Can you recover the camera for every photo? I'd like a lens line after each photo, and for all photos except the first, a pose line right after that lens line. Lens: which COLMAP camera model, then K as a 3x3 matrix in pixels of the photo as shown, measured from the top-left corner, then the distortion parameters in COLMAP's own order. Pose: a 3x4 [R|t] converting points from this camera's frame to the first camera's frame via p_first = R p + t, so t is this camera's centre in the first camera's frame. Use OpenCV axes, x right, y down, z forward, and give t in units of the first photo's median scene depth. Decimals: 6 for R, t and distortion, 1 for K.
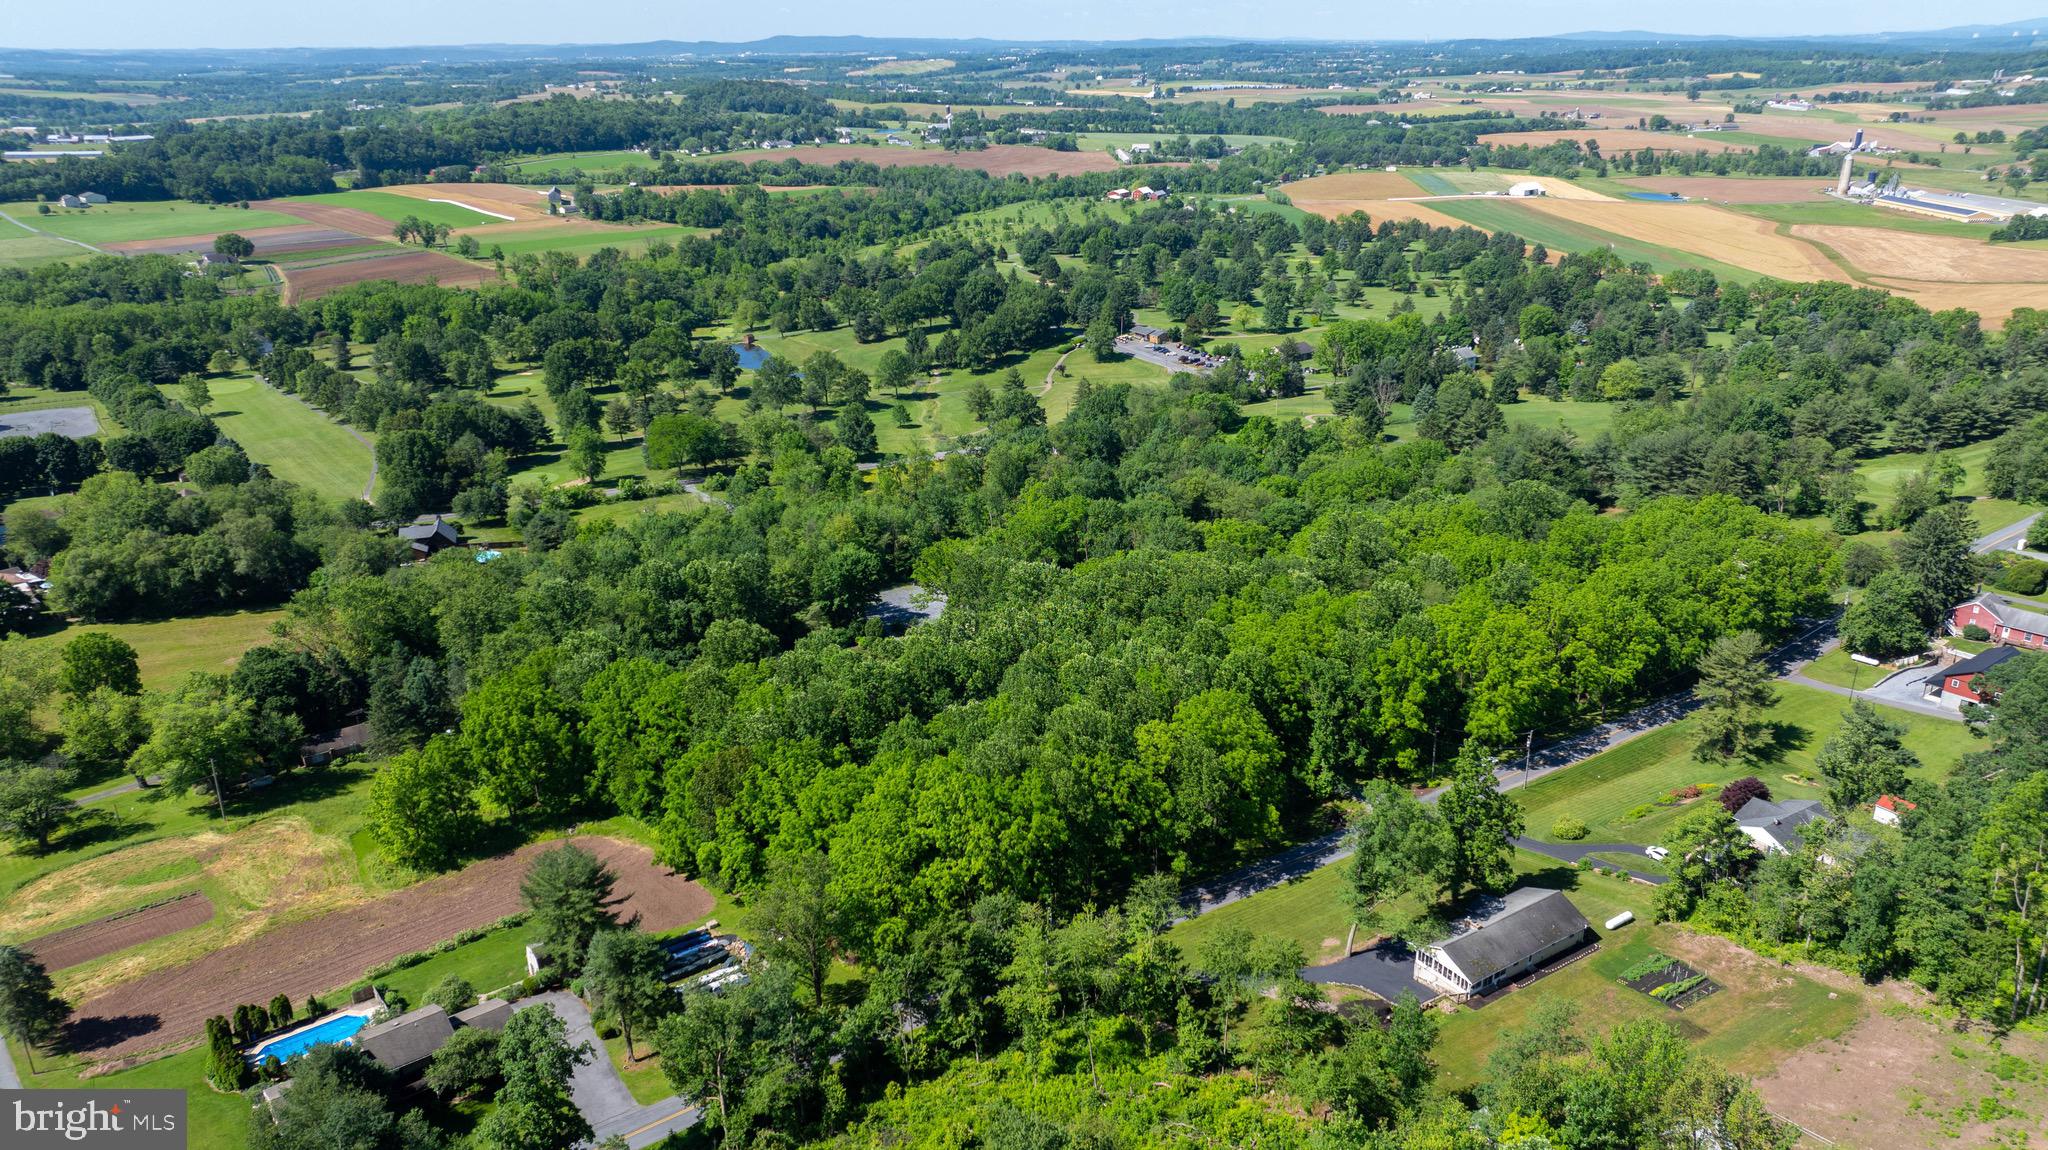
lens RADIAL K [[1444.9, 0, 1026.9], [0, 1444.9, 568.1], [0, 0, 1]] dist [-0.044367, 0.048026]
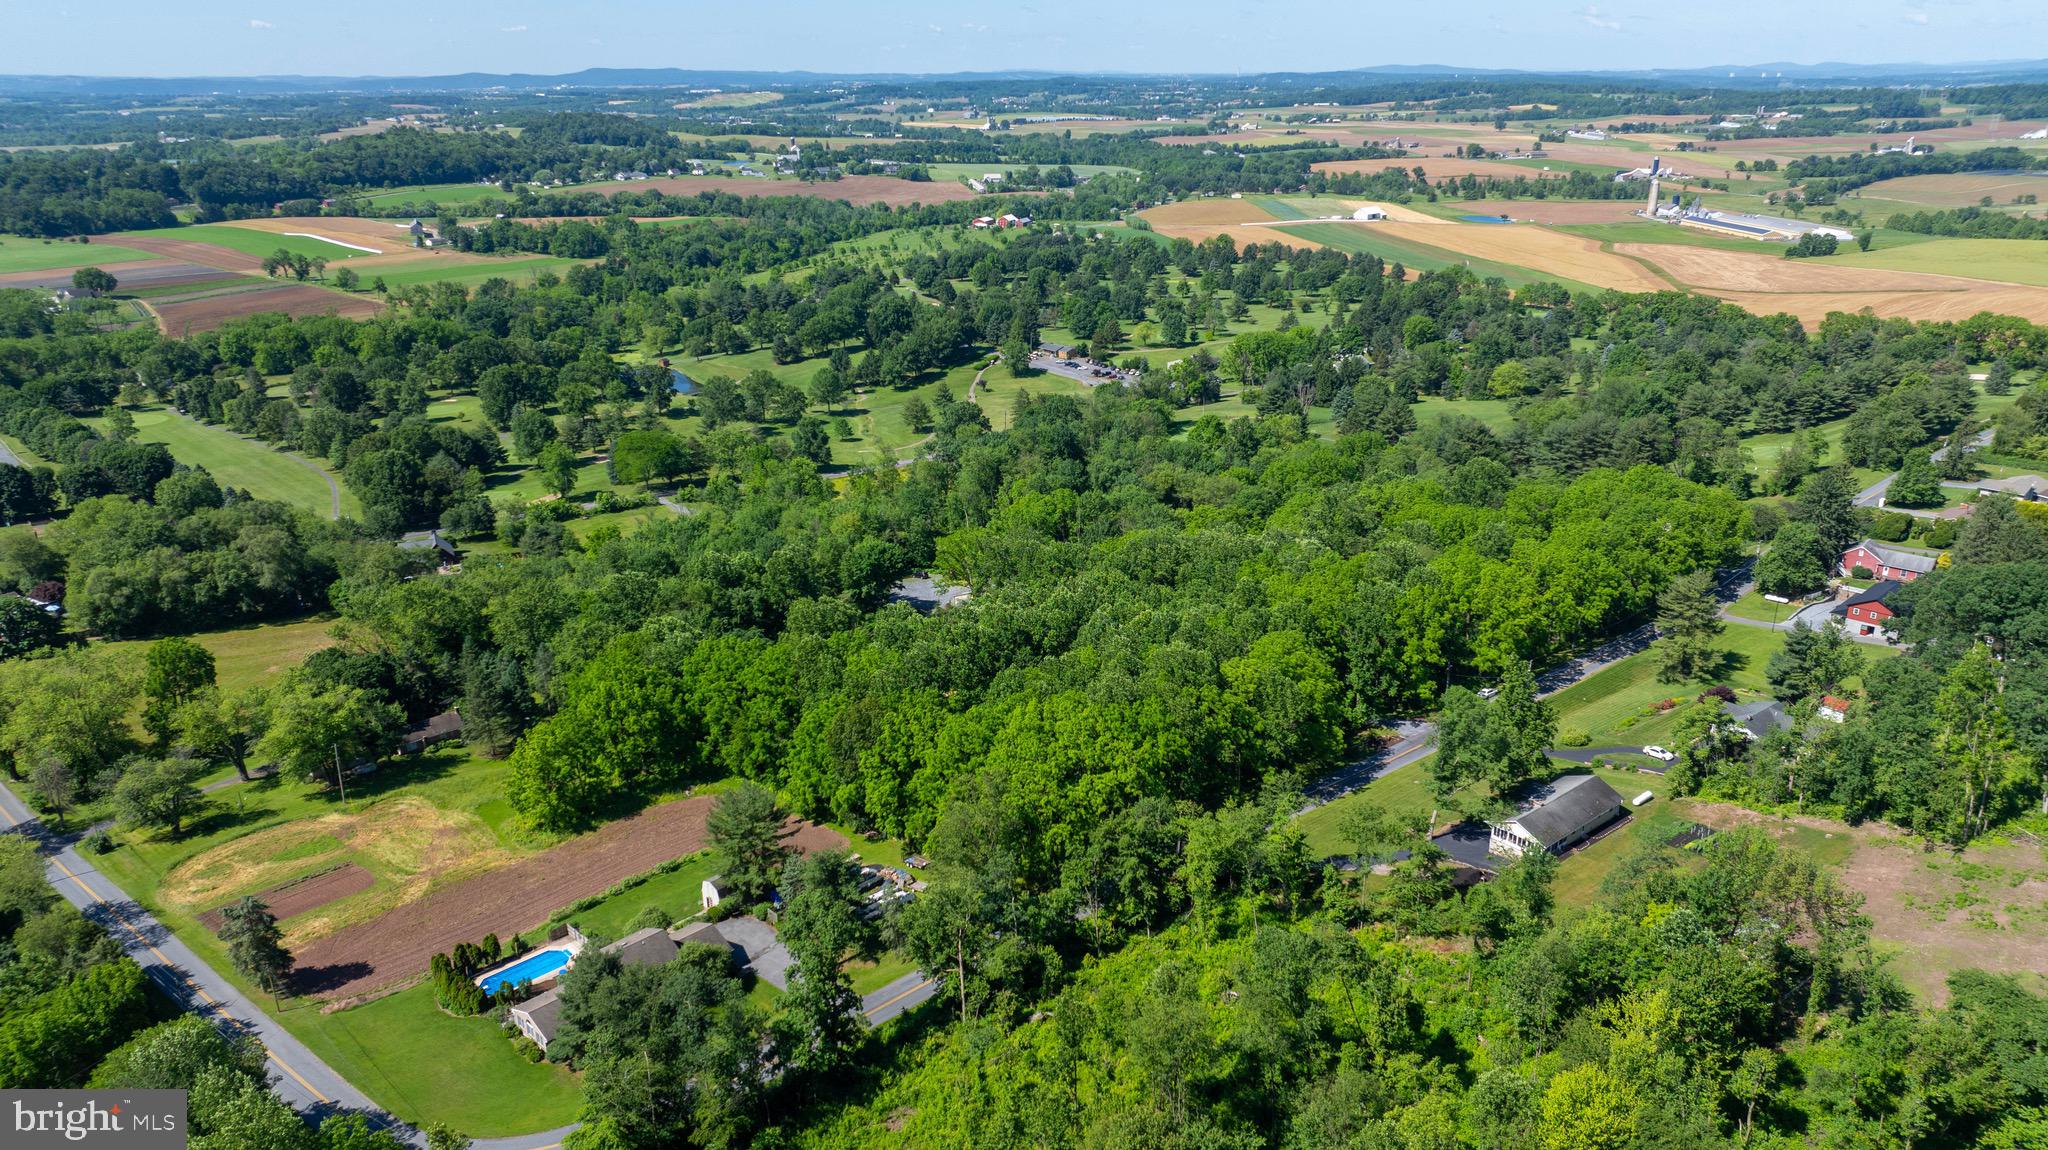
lens RADIAL K [[1444.9, 0, 1026.3], [0, 1444.9, 573.5], [0, 0, 1]] dist [-0.044367, 0.048026]
pose [[0.992886, -0.035780, 0.113563, -0.045395], [0.037728, 0.999175, -0.015052, 0.010882], [-0.112931, 0.019229, 0.993417, -0.028158]]
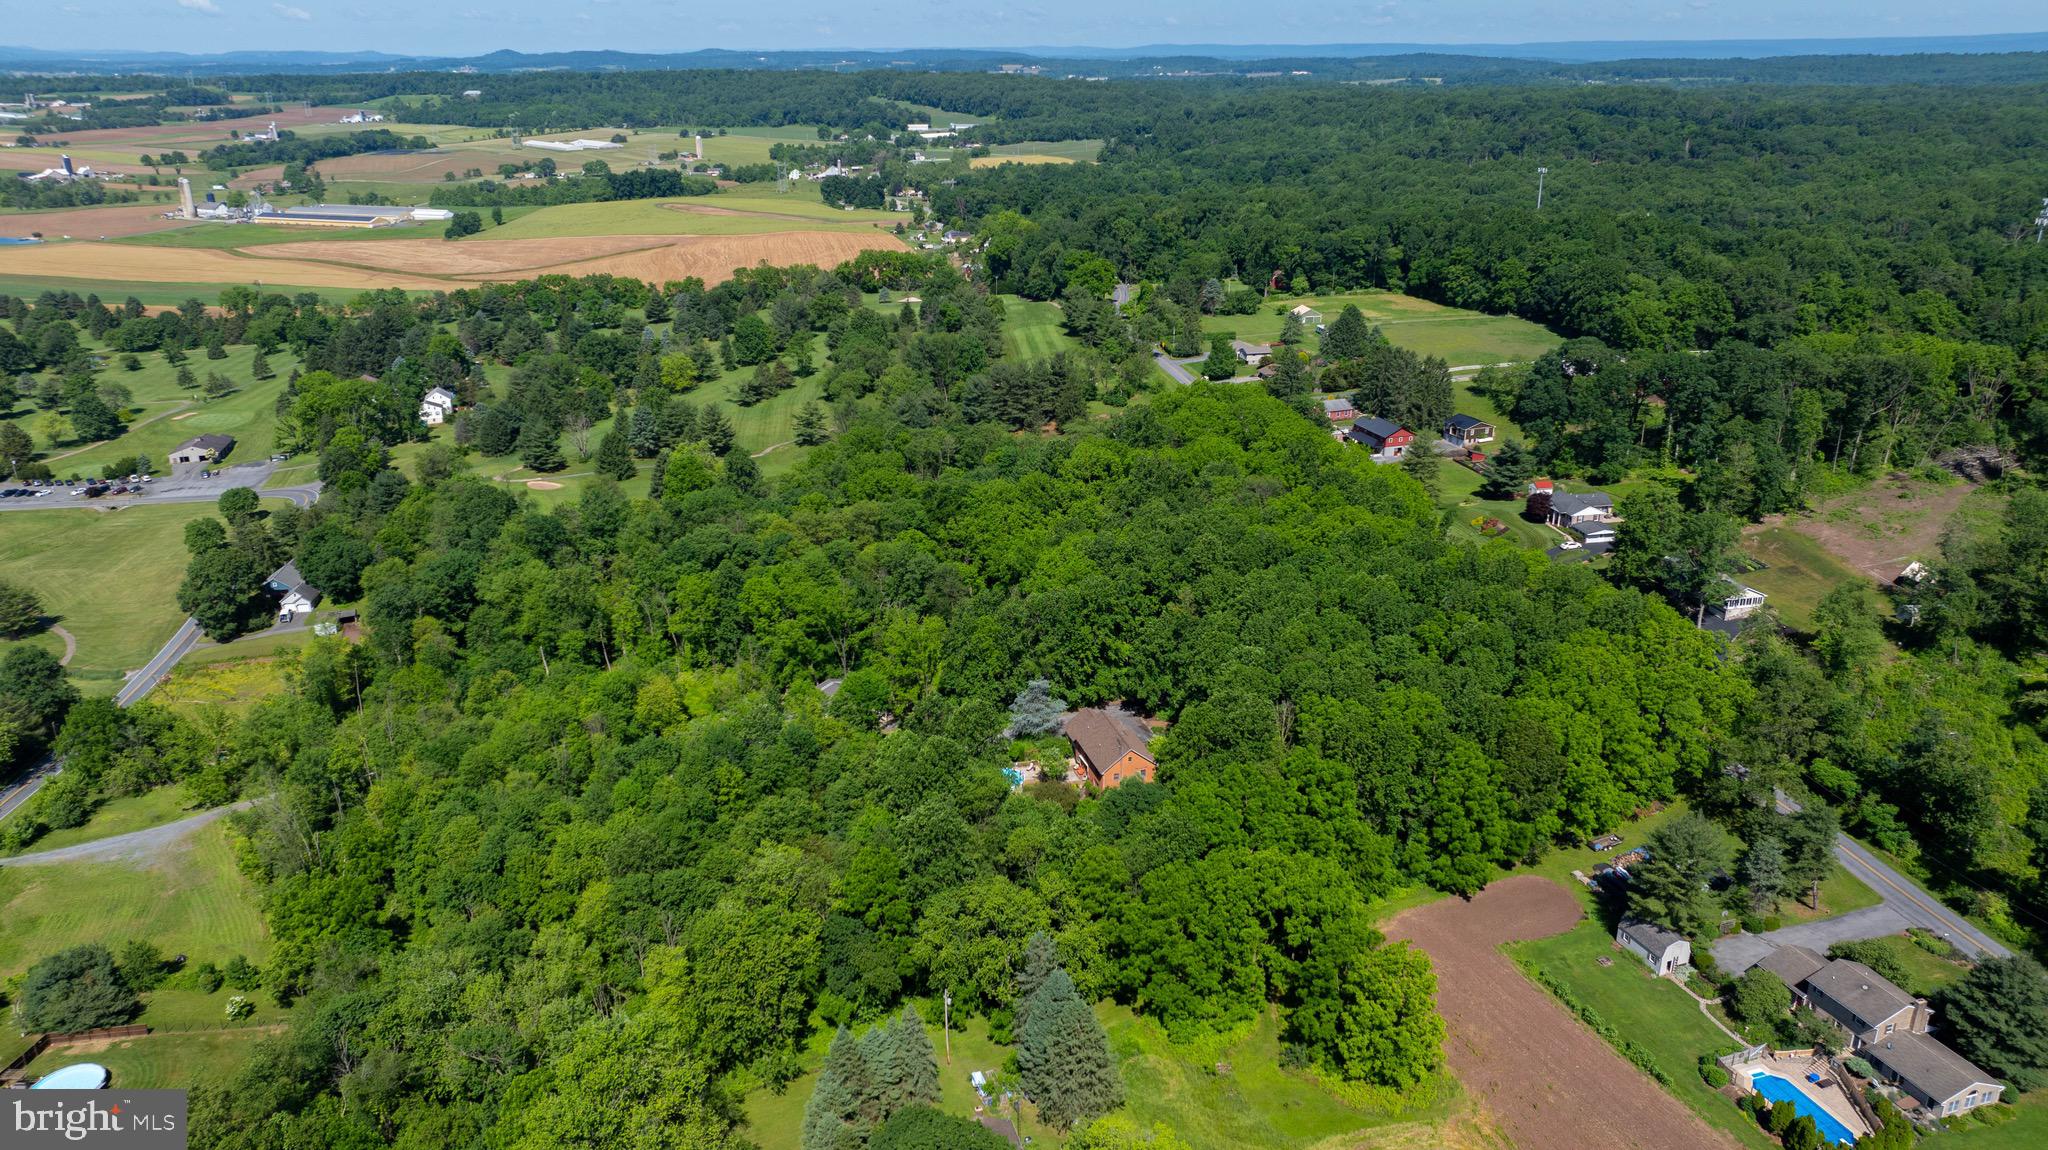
lens RADIAL K [[1444.9, 0, 1034.3], [0, 1444.9, 574.1], [0, 0, 1]] dist [-0.044367, 0.048026]
pose [[0.327145, -0.314422, 0.891131, -0.267500], [0.325470, 0.922814, 0.206117, -0.067009], [-0.887156, 0.222606, 0.404229, 0.192433]]
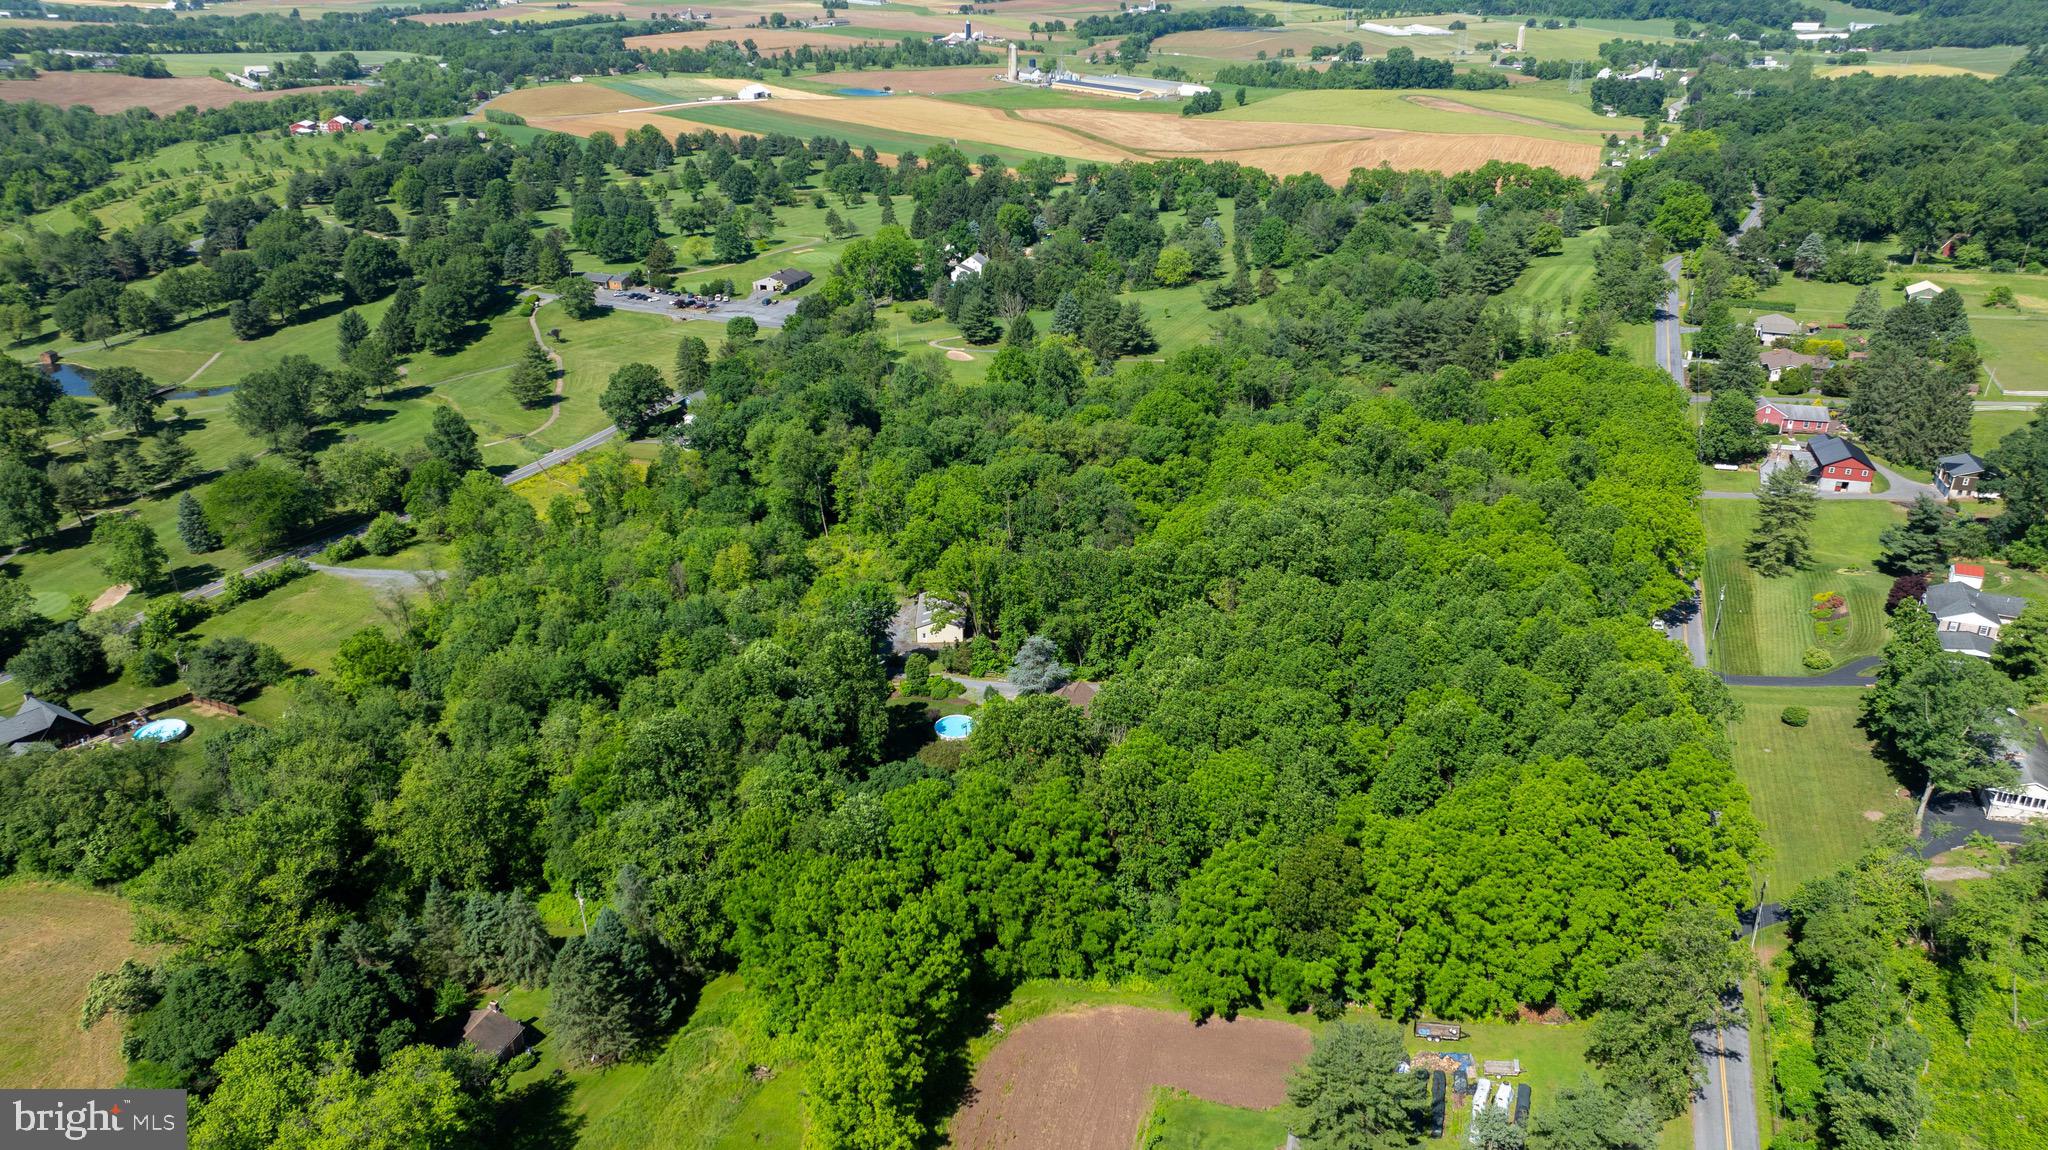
lens RADIAL K [[1444.9, 0, 1028.9], [0, 1444.9, 582.7], [0, 0, 1]] dist [-0.044367, 0.048026]
pose [[0.805196, -0.236566, 0.543780, -0.162472], [0.198608, 0.971605, 0.128601, -0.032558], [-0.558762, 0.004450, 0.829316, 0.095067]]
